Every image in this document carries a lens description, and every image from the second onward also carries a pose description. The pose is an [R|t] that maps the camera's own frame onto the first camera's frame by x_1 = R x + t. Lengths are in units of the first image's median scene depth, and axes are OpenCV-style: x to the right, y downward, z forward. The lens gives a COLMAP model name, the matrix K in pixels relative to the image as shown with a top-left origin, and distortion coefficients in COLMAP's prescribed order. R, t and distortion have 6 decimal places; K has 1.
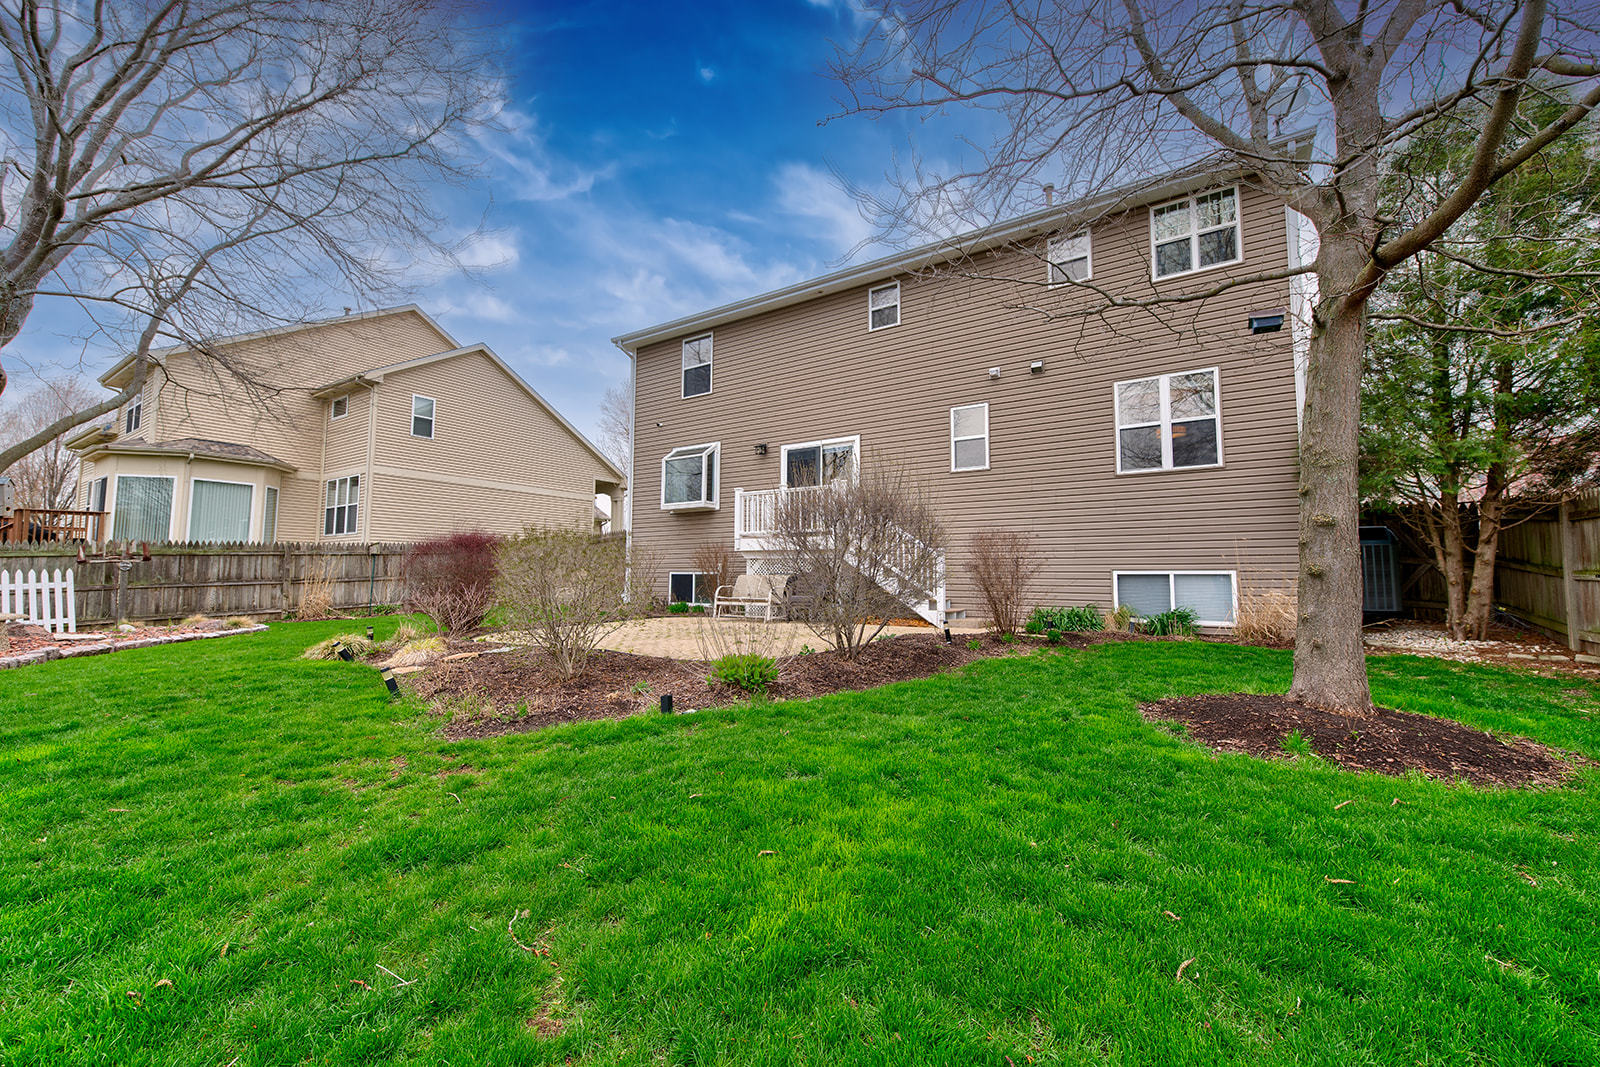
lens RADIAL K [[626.4, 0, 796.5], [0, 626.4, 532.1], [0, 0, 1]] dist [0.006575, -0.001848]
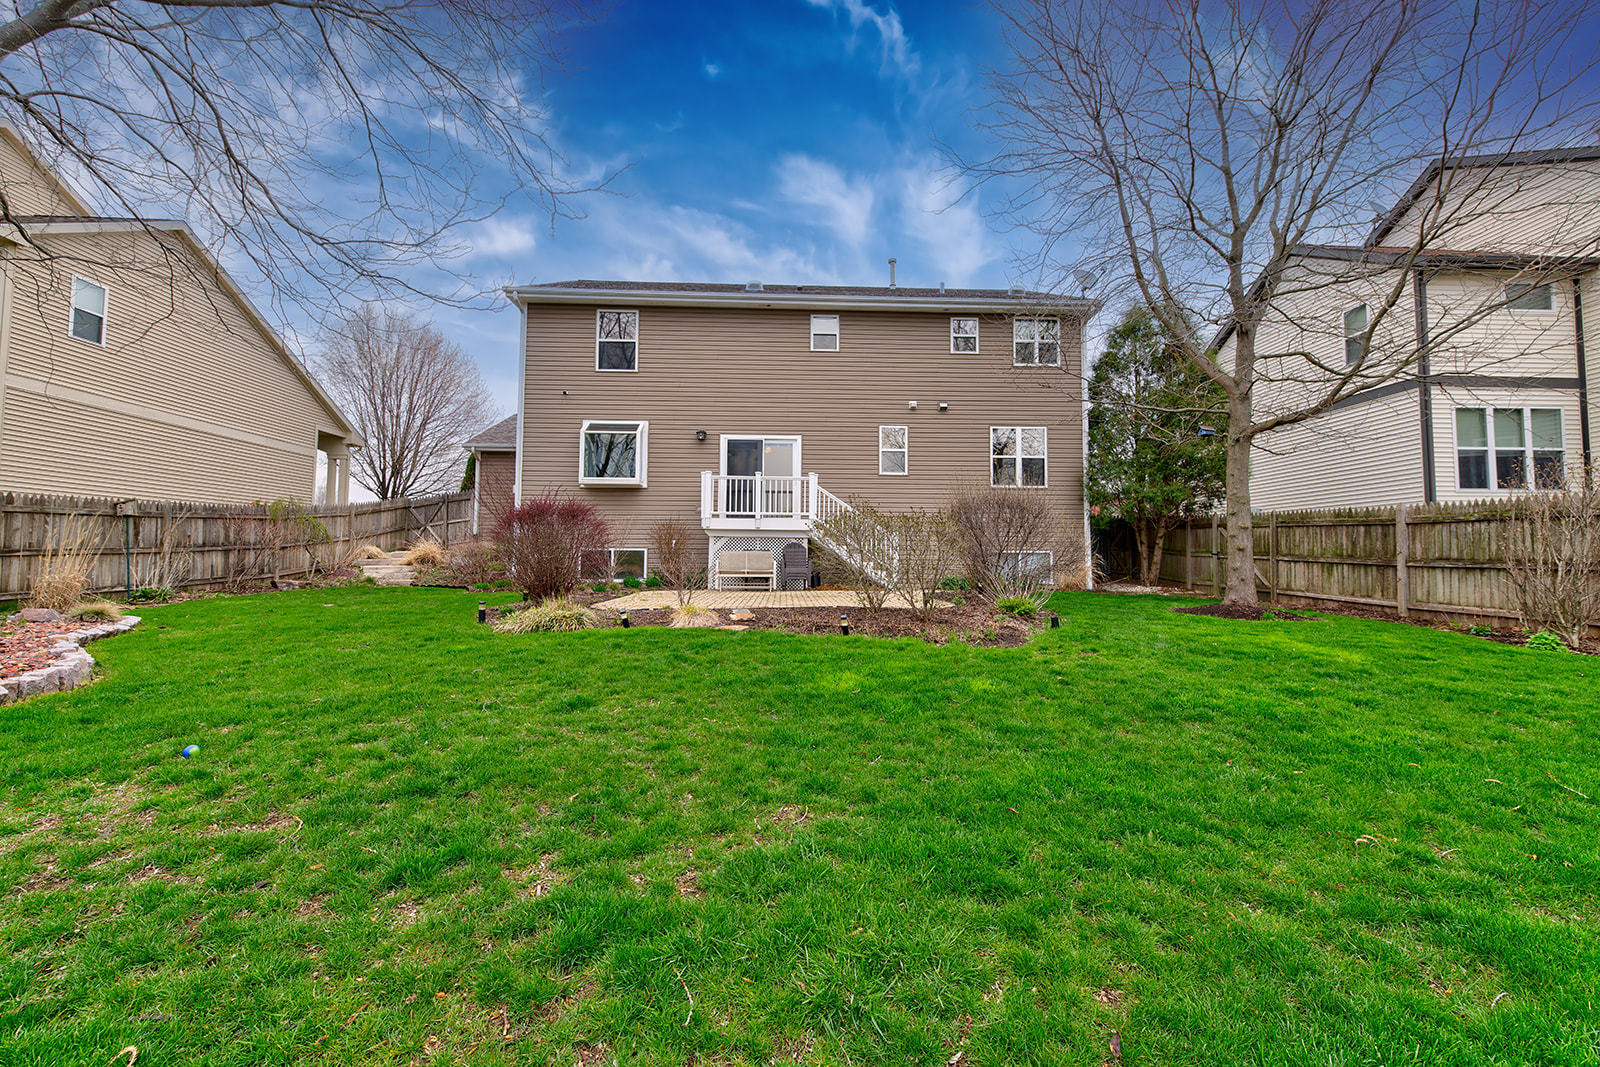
lens RADIAL K [[626.4, 0, 800.9], [0, 626.4, 535.7], [0, 0, 1]] dist [0.006575, -0.001848]
pose [[0.818757, 0.026292, 0.573538, -0.554195], [-0.044487, 0.998853, 0.017718, 0.014467], [-0.572415, -0.040022, 0.818987, 0.008740]]
